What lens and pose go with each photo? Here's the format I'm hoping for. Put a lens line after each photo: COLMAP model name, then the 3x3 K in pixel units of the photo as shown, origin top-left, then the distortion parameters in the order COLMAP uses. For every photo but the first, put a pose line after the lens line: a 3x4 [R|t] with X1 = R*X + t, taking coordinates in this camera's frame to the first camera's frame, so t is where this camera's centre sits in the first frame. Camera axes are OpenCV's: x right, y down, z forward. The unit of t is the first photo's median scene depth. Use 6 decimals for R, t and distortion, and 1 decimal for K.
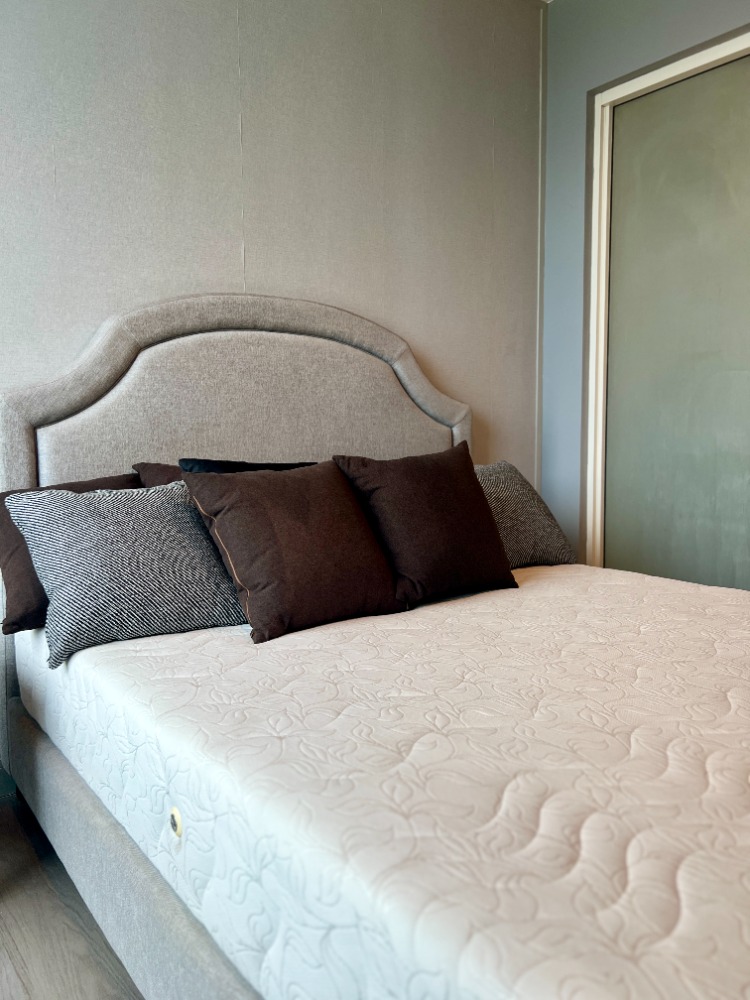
lens RADIAL K [[752.6, 0, 370.2], [0, 752.6, 500.2], [0, 0, 1]] dist [0.051712, -0.059540]
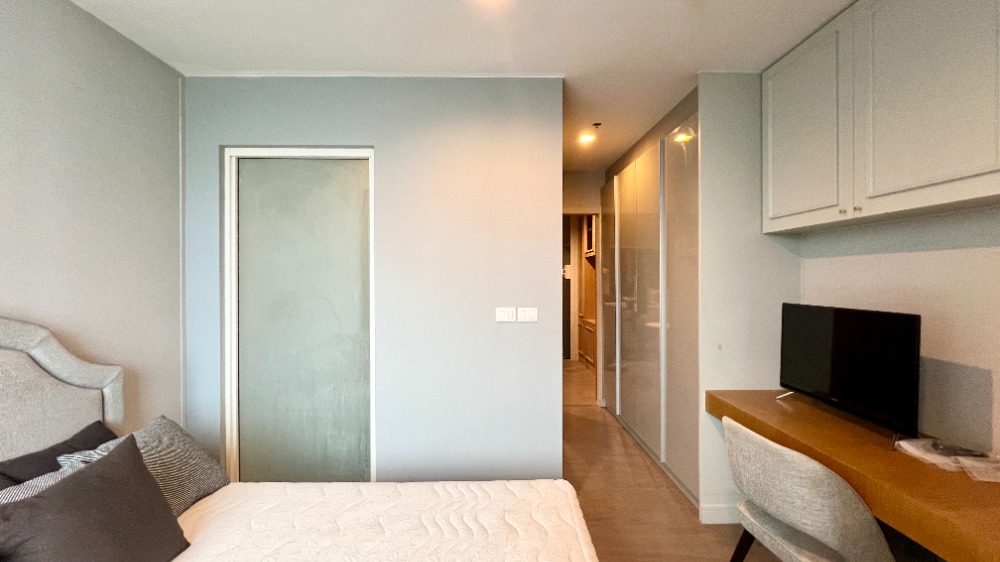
lens RADIAL K [[400.2, 0, 499.7], [0, 400.2, 279.9], [0, 0, 1]] dist [-0.001885, 0.000573]
pose [[0.588674, 0.006142, 0.808347, -0.046639], [0.067790, 0.996074, -0.056936, -0.254827], [-0.805523, 0.088314, 0.585946, 0.131166]]
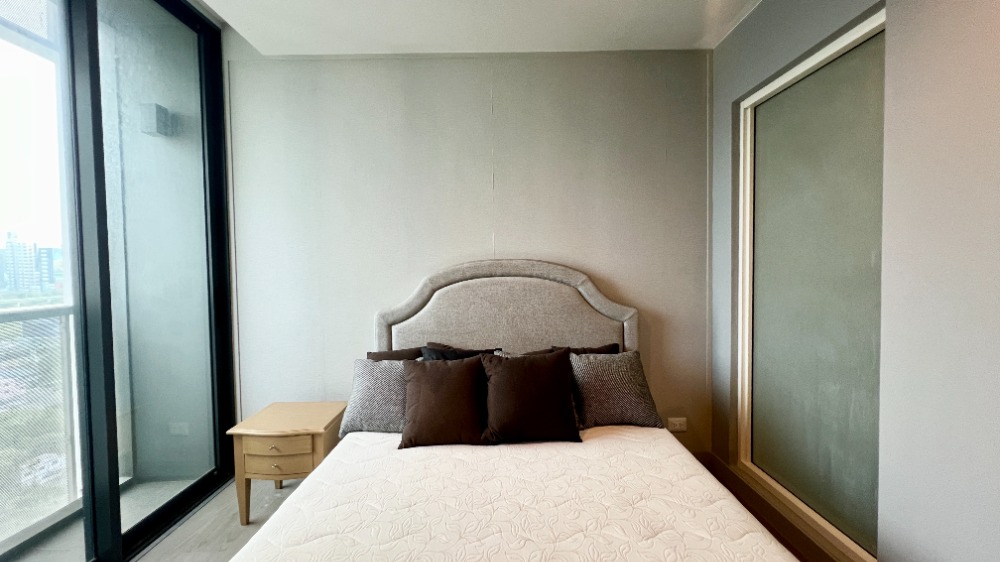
lens RADIAL K [[400.2, 0, 497.1], [0, 400.2, 278.3], [0, 0, 1]] dist [-0.001885, 0.000573]
pose [[0.798145, 0.019887, -0.602138, 0.561203], [-0.045286, 0.998608, -0.027046, -0.210655], [0.600761, 0.048855, 0.797934, 0.154425]]
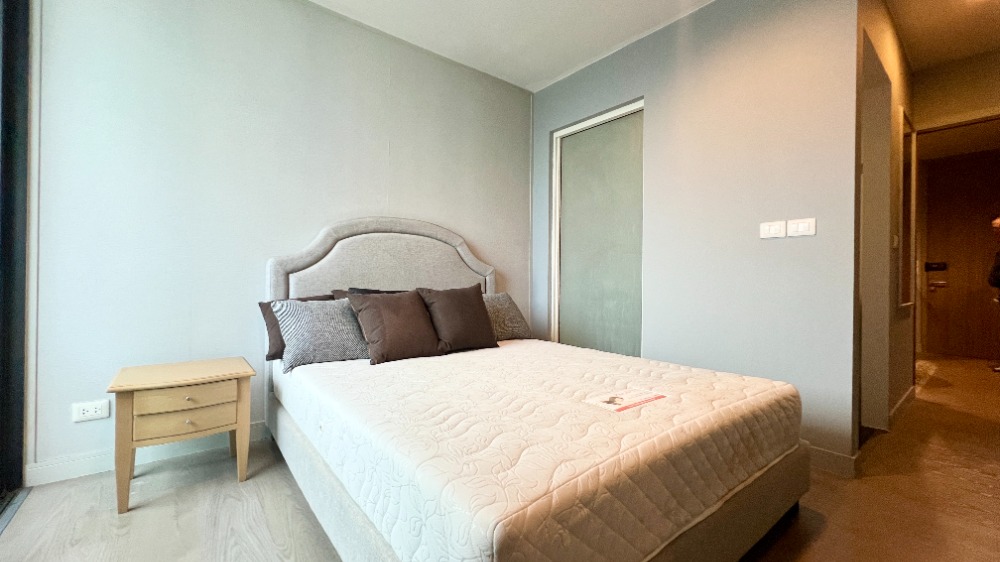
lens RADIAL K [[400.2, 0, 499.2], [0, 400.2, 281.2], [0, 0, 1]] dist [-0.001885, 0.000573]
pose [[0.999410, 0.019179, 0.028480, 0.154027], [-0.016752, 0.996395, -0.083165, 0.016420], [-0.029972, 0.082638, 0.996129, -0.214725]]
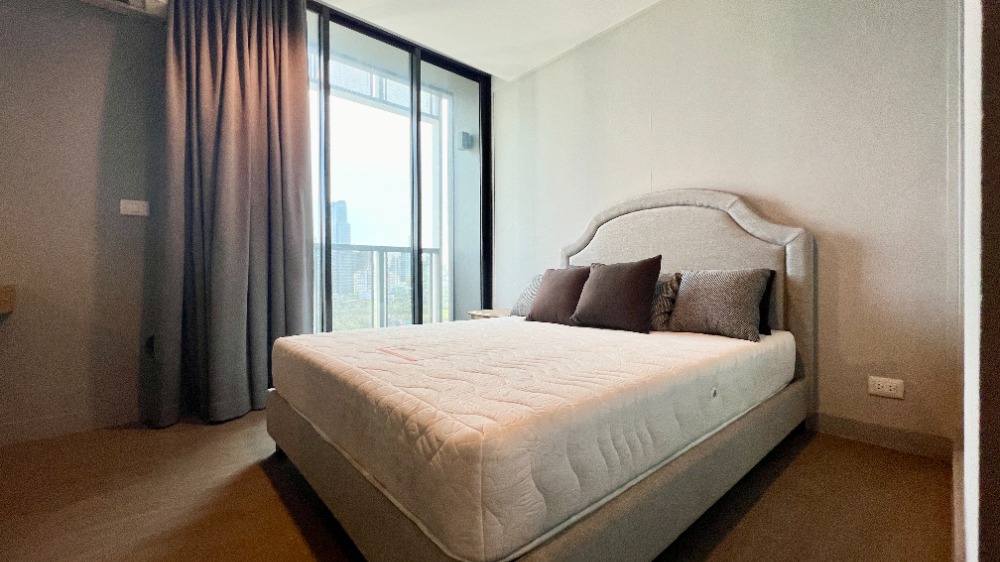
lens RADIAL K [[399.4, 0, 498.8], [0, 399.4, 281.9], [0, 0, 1]] dist [0.000901, 0.000687]
pose [[0.070186, 0.025278, -0.997214, 1.106475], [-0.078372, 0.996729, 0.019750, -0.001322], [0.994450, 0.076767, 0.071937, 0.551154]]
